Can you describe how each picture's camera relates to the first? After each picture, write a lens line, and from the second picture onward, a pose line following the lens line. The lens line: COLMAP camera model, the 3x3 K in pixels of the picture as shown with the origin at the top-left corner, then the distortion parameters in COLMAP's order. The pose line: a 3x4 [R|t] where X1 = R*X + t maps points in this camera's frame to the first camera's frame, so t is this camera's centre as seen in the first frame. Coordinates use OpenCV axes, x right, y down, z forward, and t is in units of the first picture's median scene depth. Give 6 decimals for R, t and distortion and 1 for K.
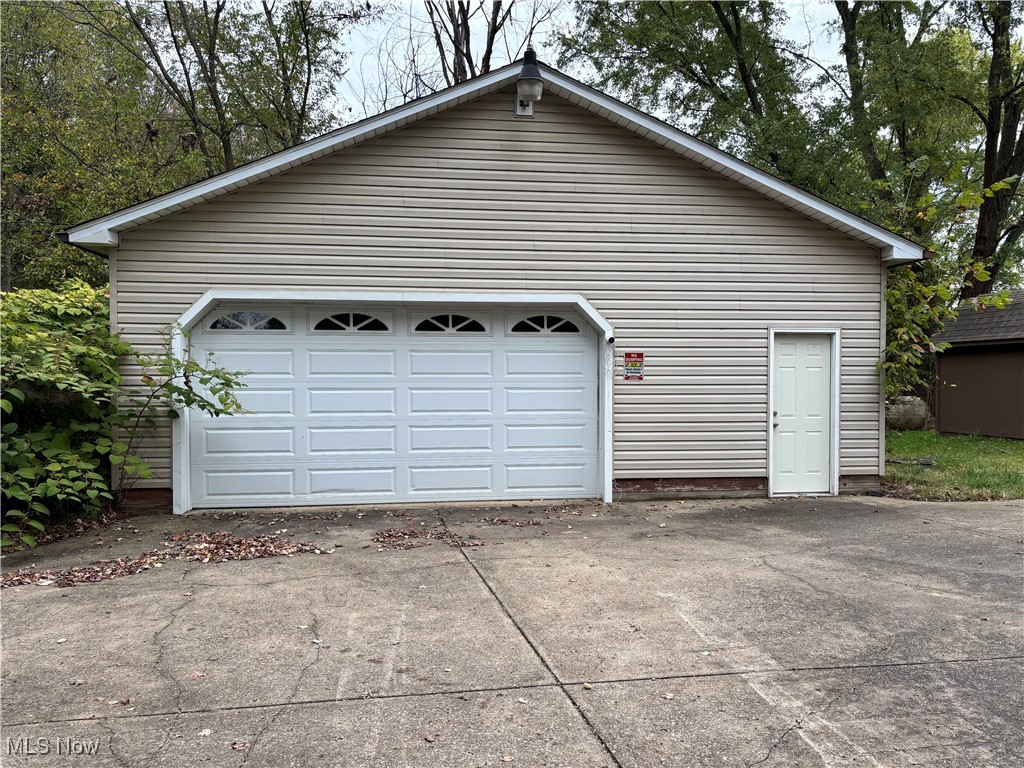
lens RADIAL K [[762.2, 0, 508.6], [0, 762.2, 388.4], [0, 0, 1]] dist [0.005637, -0.000112]
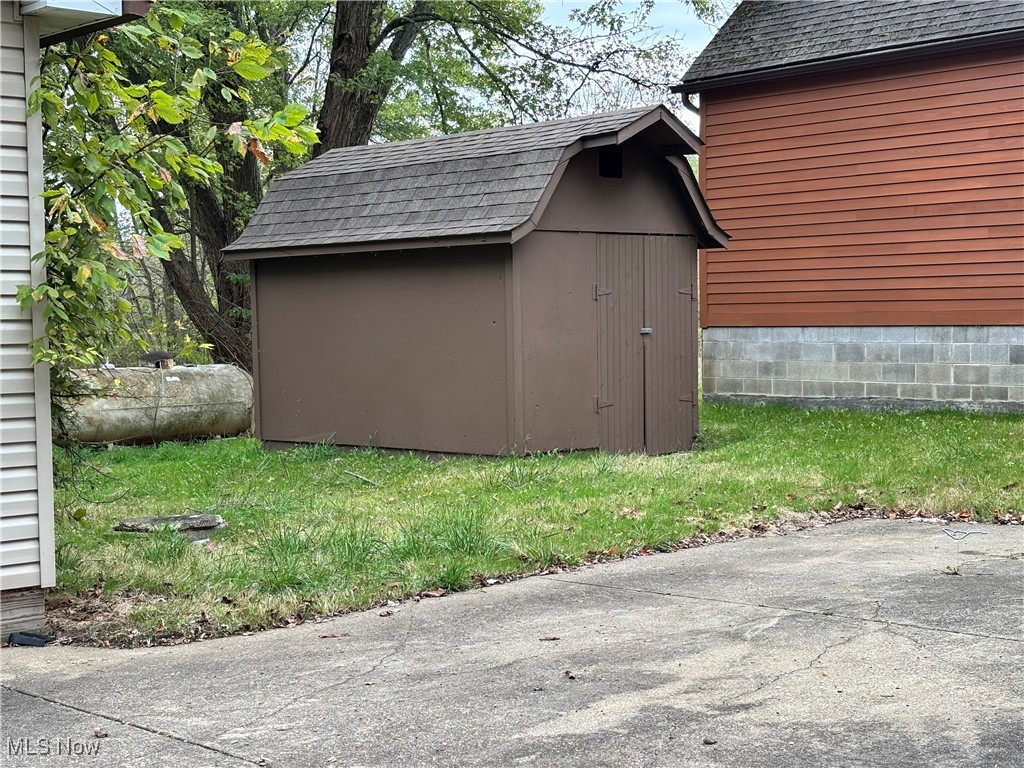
lens RADIAL K [[1593.9, 0, 512.4], [0, 1593.9, 383.8], [0, 0, 1]] dist [0.035878, 0.000000]
pose [[0.809386, -0.035969, 0.586174, 0.215977], [0.023875, 0.999313, 0.028354, -0.003339], [-0.586791, -0.008955, 0.809689, 0.227418]]
